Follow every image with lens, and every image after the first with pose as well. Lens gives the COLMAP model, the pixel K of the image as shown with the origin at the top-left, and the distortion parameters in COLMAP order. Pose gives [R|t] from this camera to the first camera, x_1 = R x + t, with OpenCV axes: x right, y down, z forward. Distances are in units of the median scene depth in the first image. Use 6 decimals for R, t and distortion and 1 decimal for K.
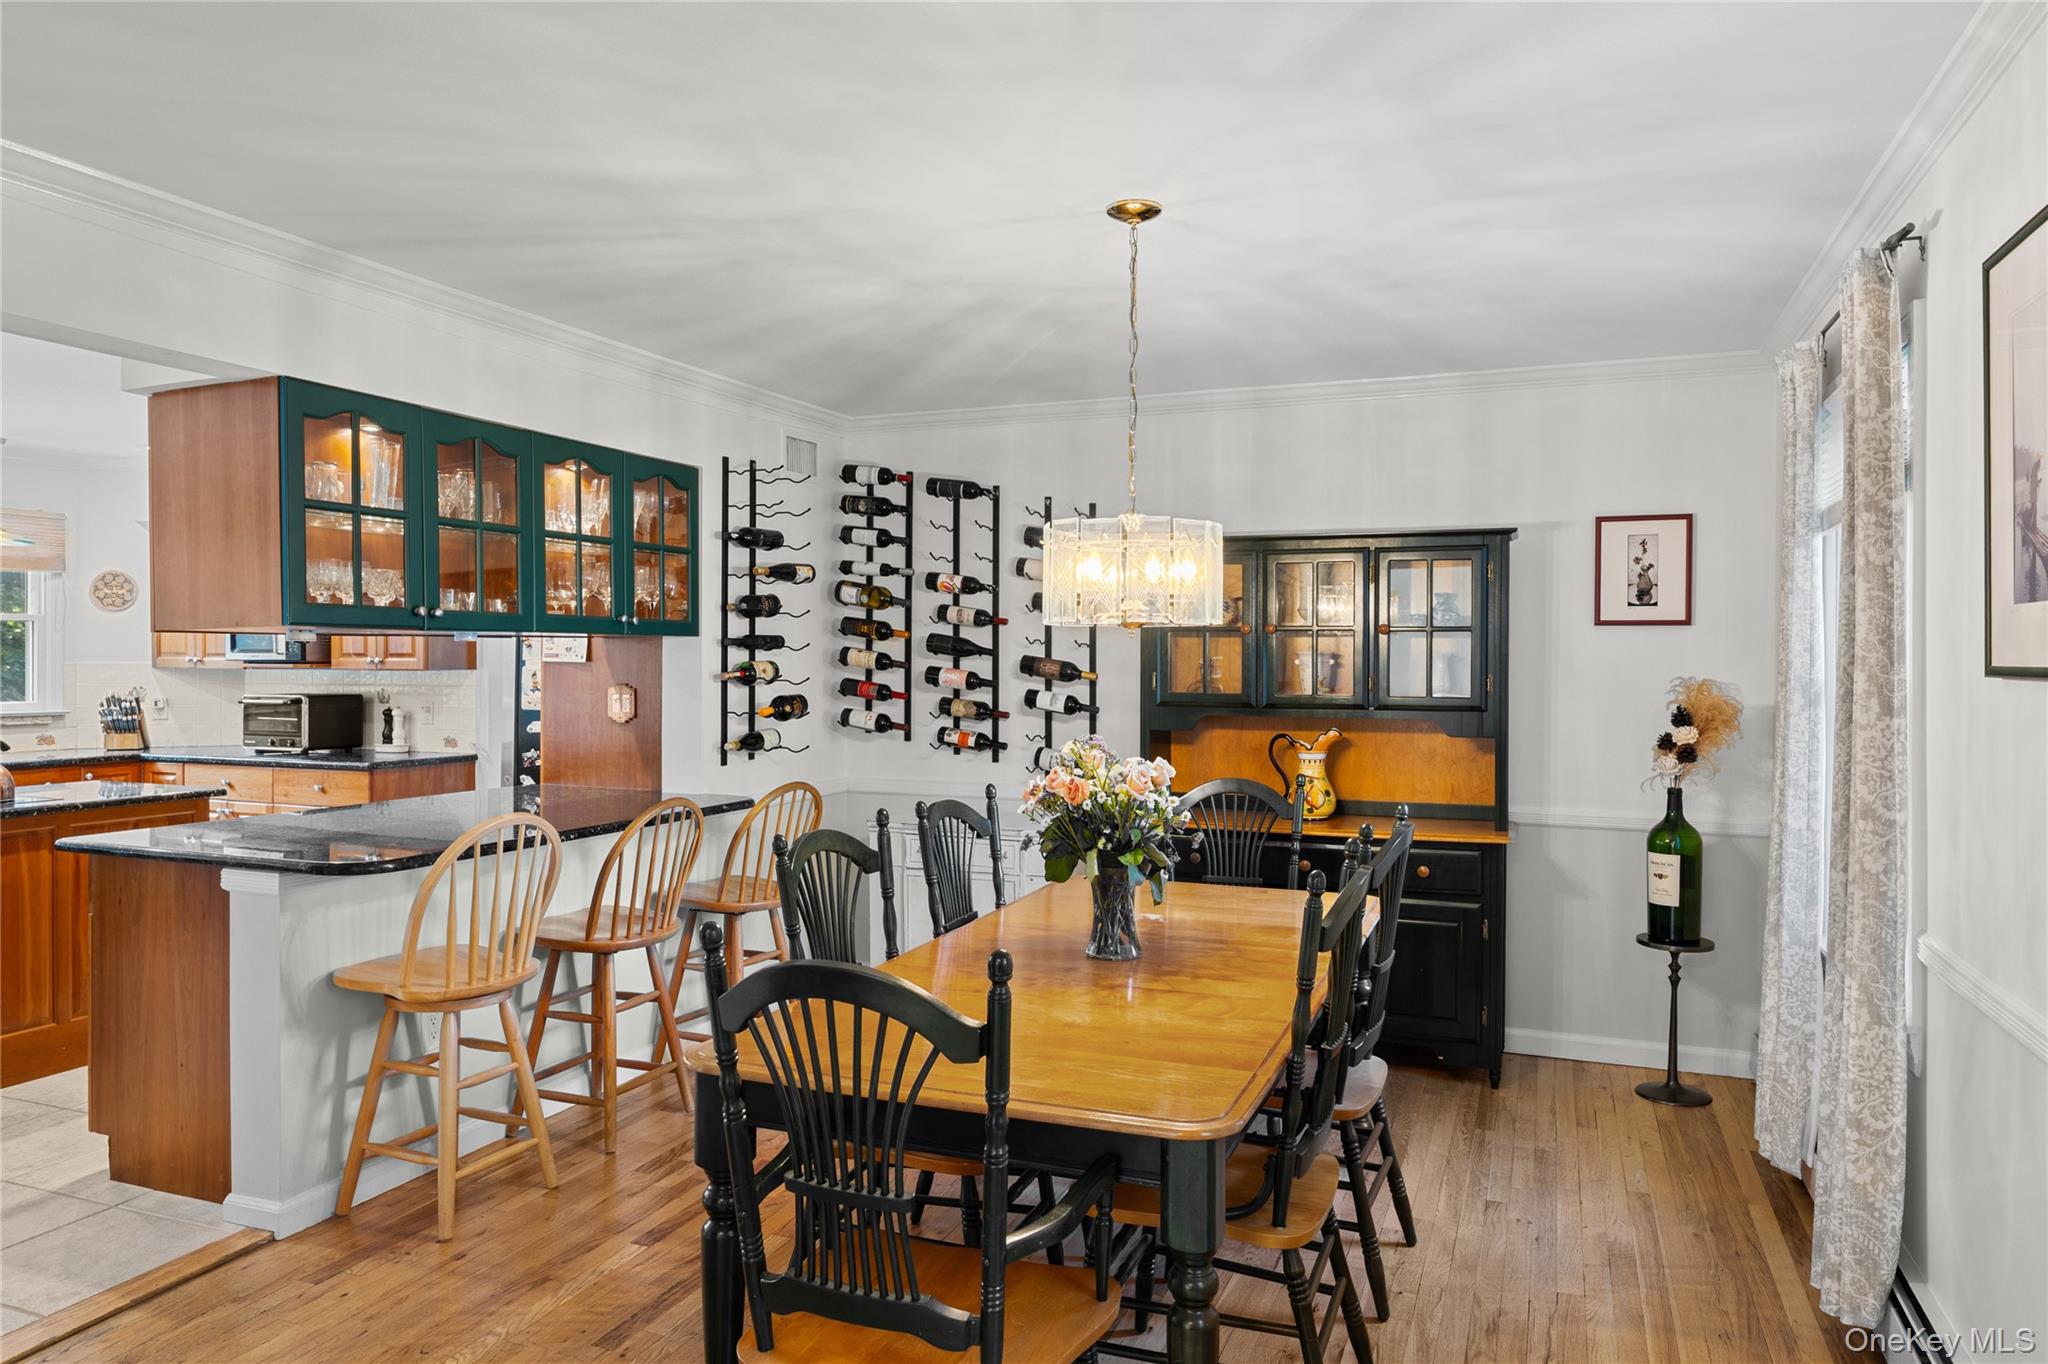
lens RADIAL K [[1364.4, 0, 1022.4], [0, 1364.4, 673.3], [0, 0, 1]] dist [-0.003919, -0.001300]
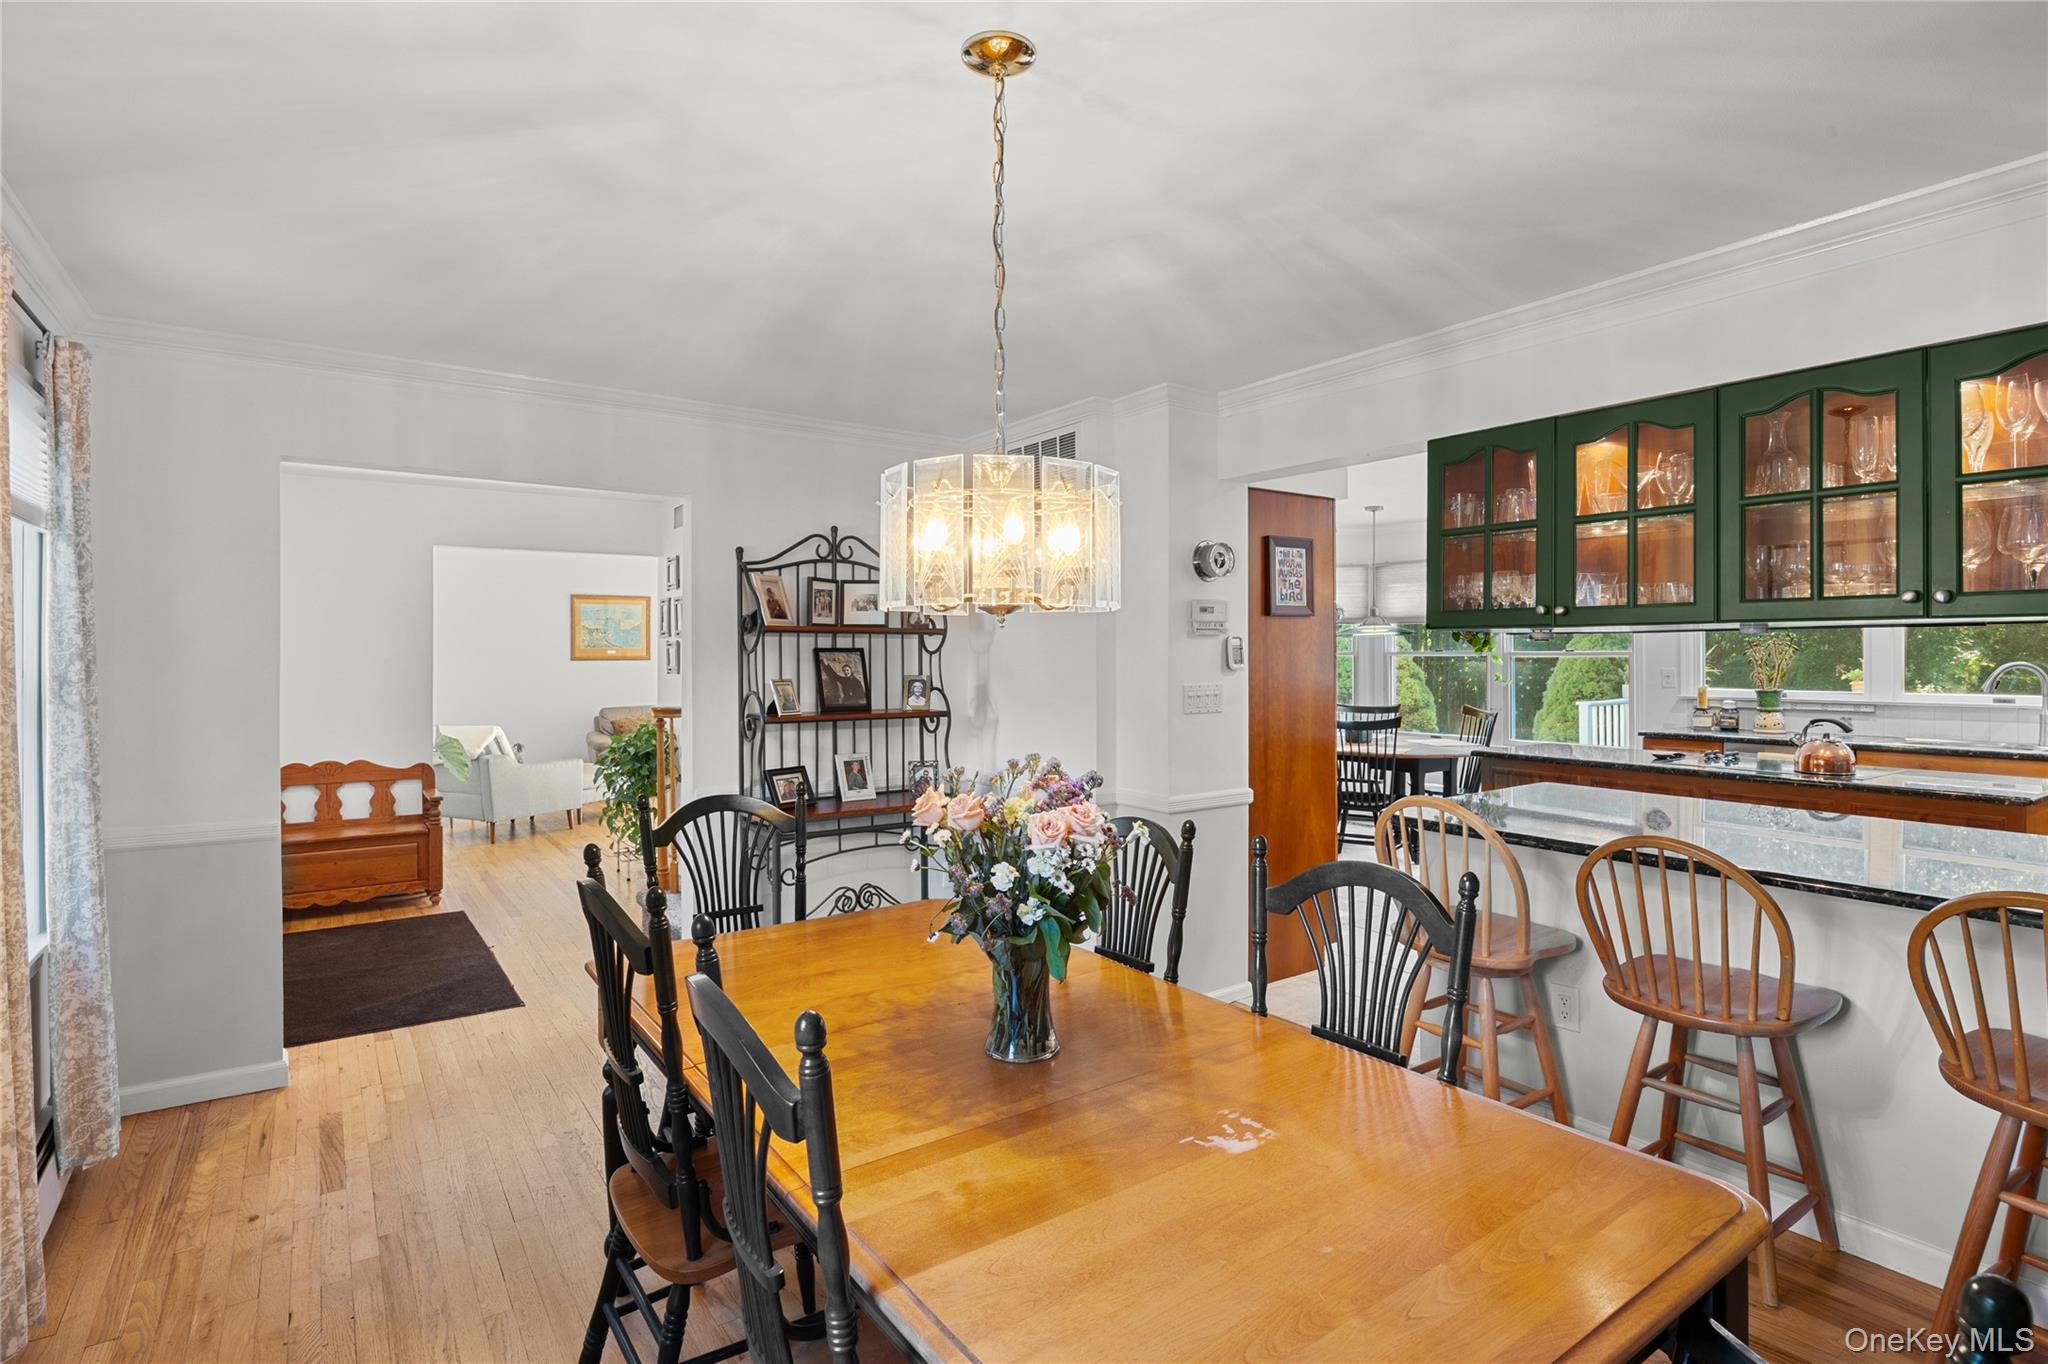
lens RADIAL K [[1014.7, 0, 1032.7], [0, 1014.7, 646.1], [0, 0, 1]] dist [-0.005595, 0.000699]
pose [[-0.545775, -0.006885, -0.837904, 0.437344], [-0.011934, 0.999929, -0.000444, -0.011369], [0.837847, 0.009757, -0.545818, 1.077257]]
